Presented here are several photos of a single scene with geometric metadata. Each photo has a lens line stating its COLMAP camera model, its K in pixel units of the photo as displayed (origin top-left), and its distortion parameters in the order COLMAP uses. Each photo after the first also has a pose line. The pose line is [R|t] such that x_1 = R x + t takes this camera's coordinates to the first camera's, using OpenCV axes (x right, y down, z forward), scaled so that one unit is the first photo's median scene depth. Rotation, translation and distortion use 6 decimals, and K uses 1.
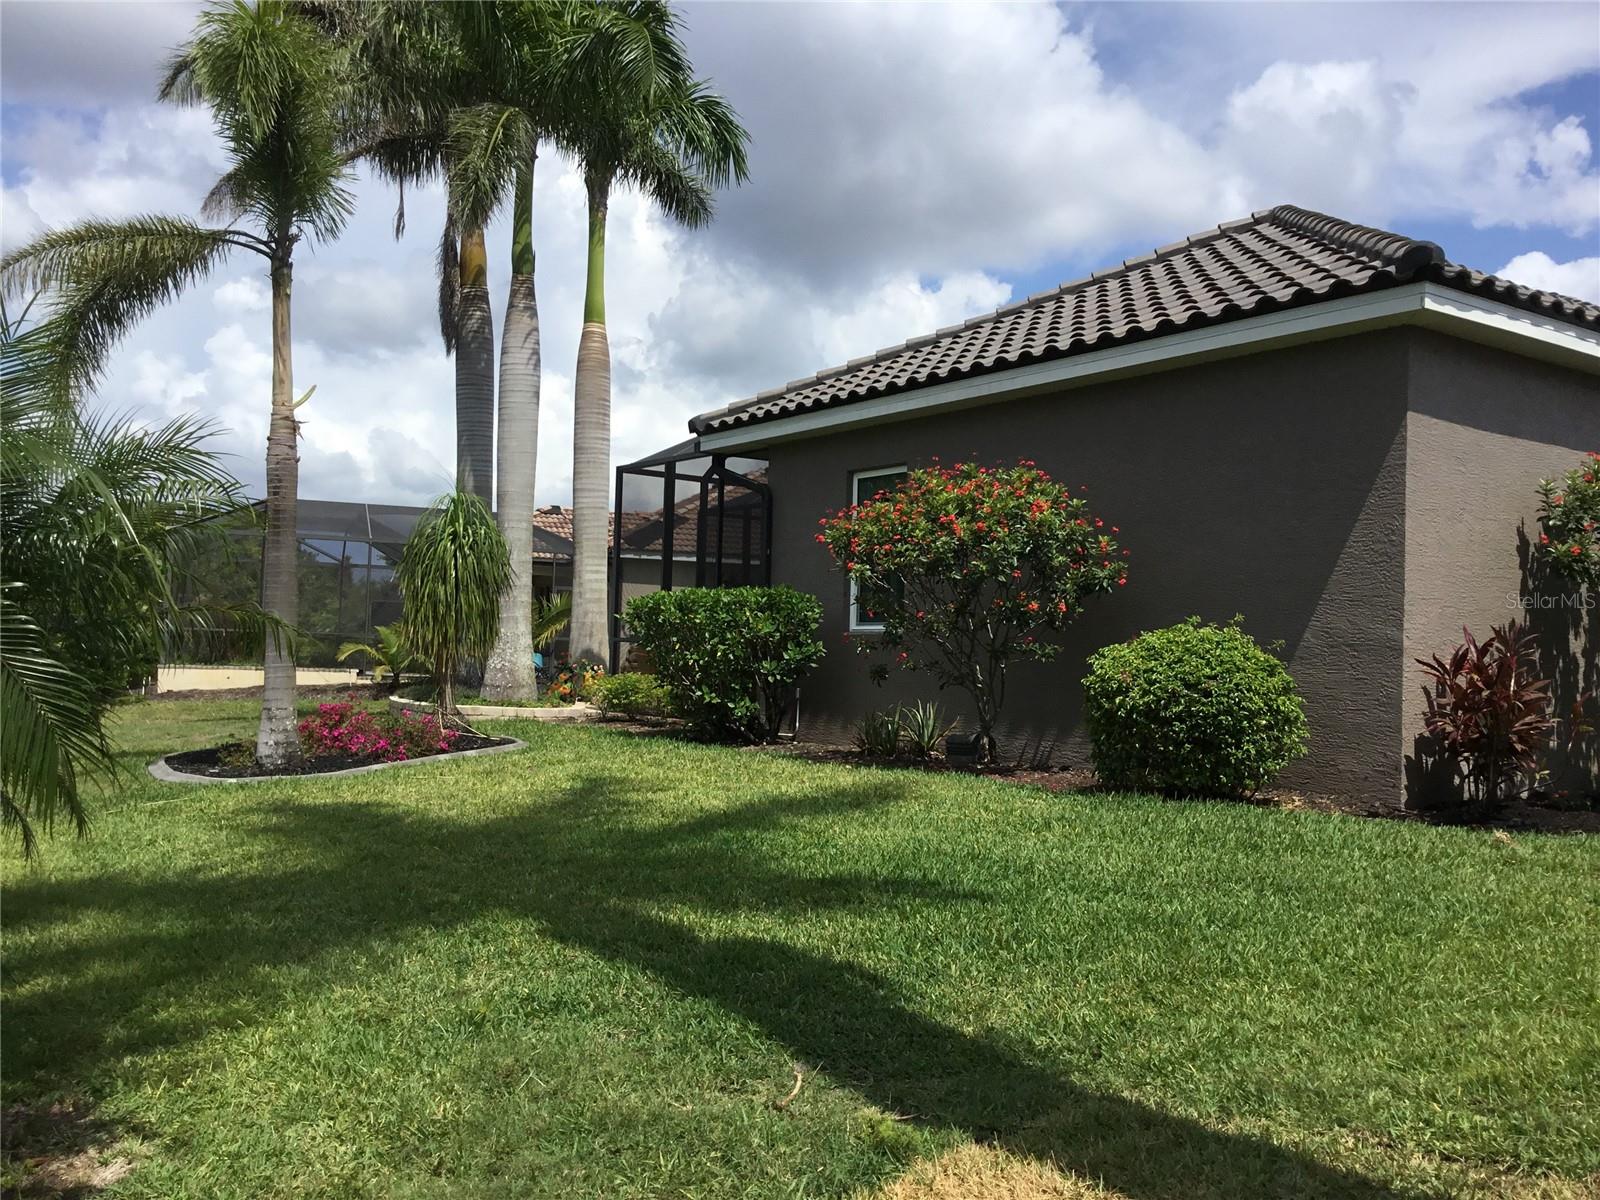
lens RADIAL K [[1441.9, 0, 800.0], [0, 1441.9, 600.0], [0, 0, 1]] dist [0.120224, -0.230566]
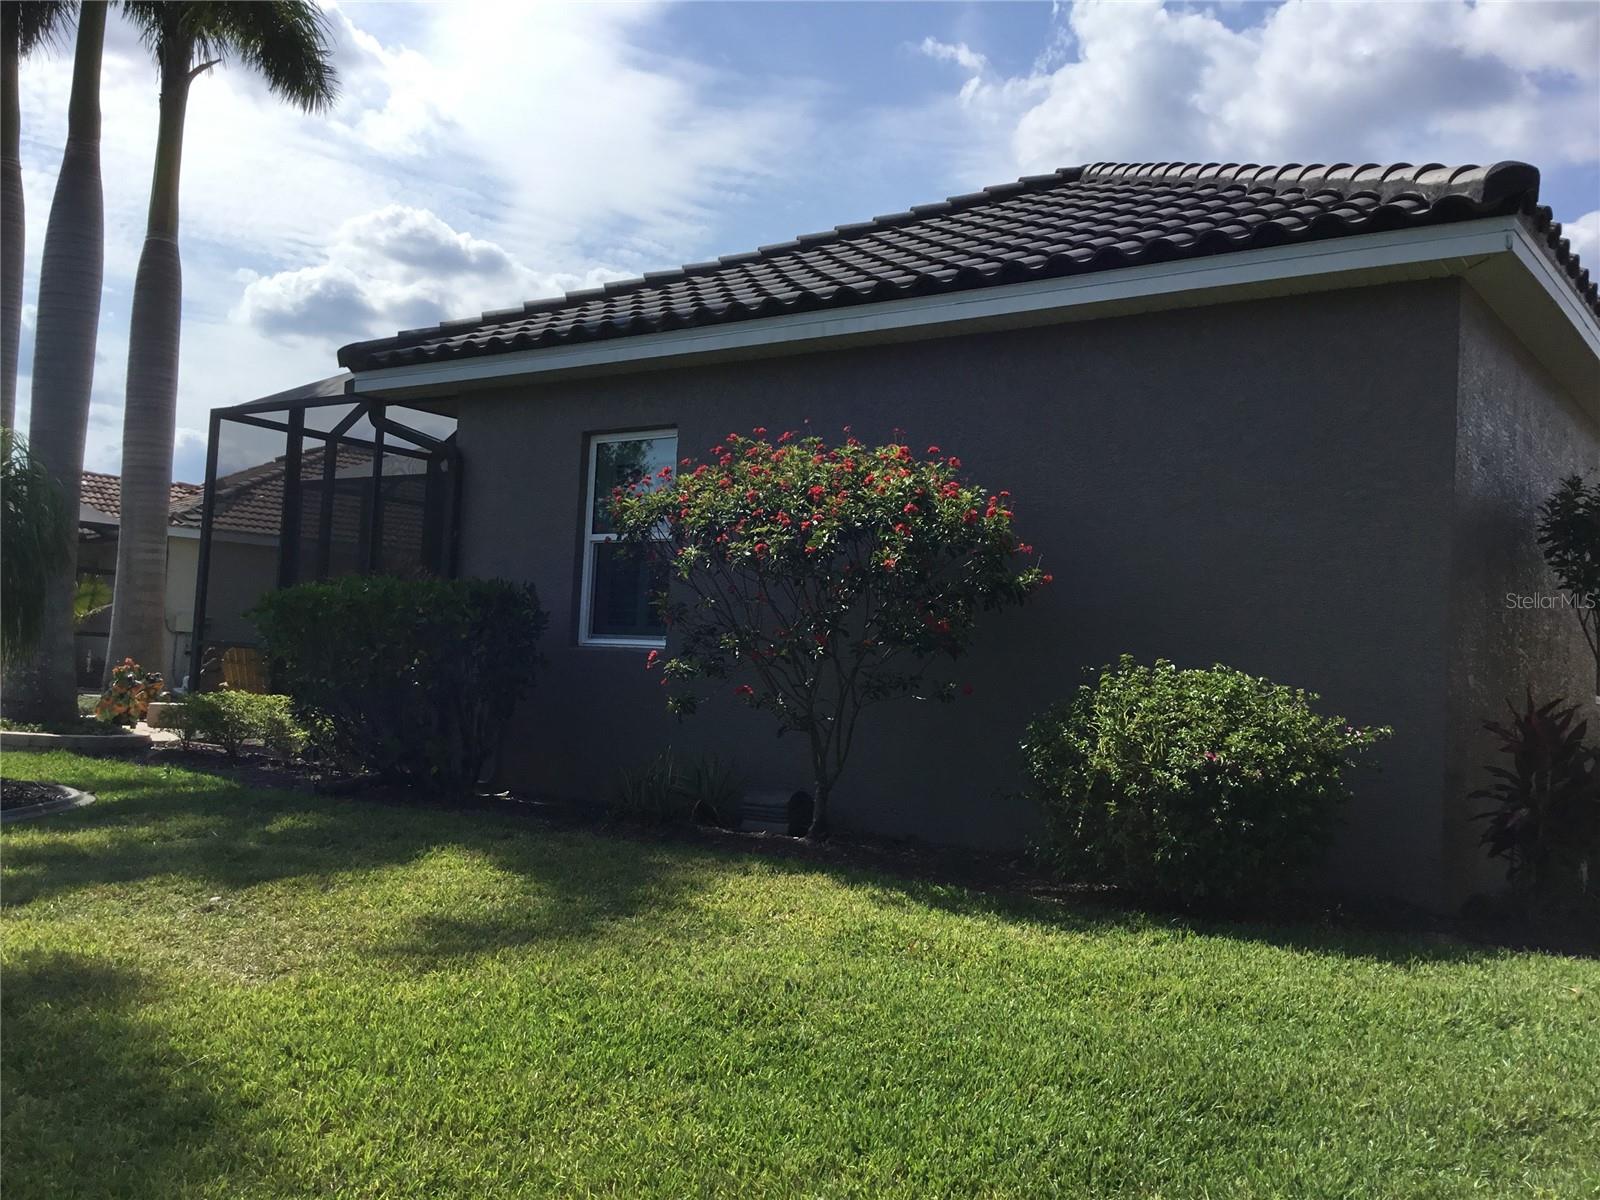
lens RADIAL K [[1441.9, 0, 800.0], [0, 1441.9, 600.0], [0, 0, 1]] dist [0.120224, -0.230566]
pose [[0.942704, 0.028725, 0.332391, -0.099432], [-0.028401, 0.999580, -0.005835, -0.000380], [-0.332419, -0.003940, 0.943124, 0.228062]]
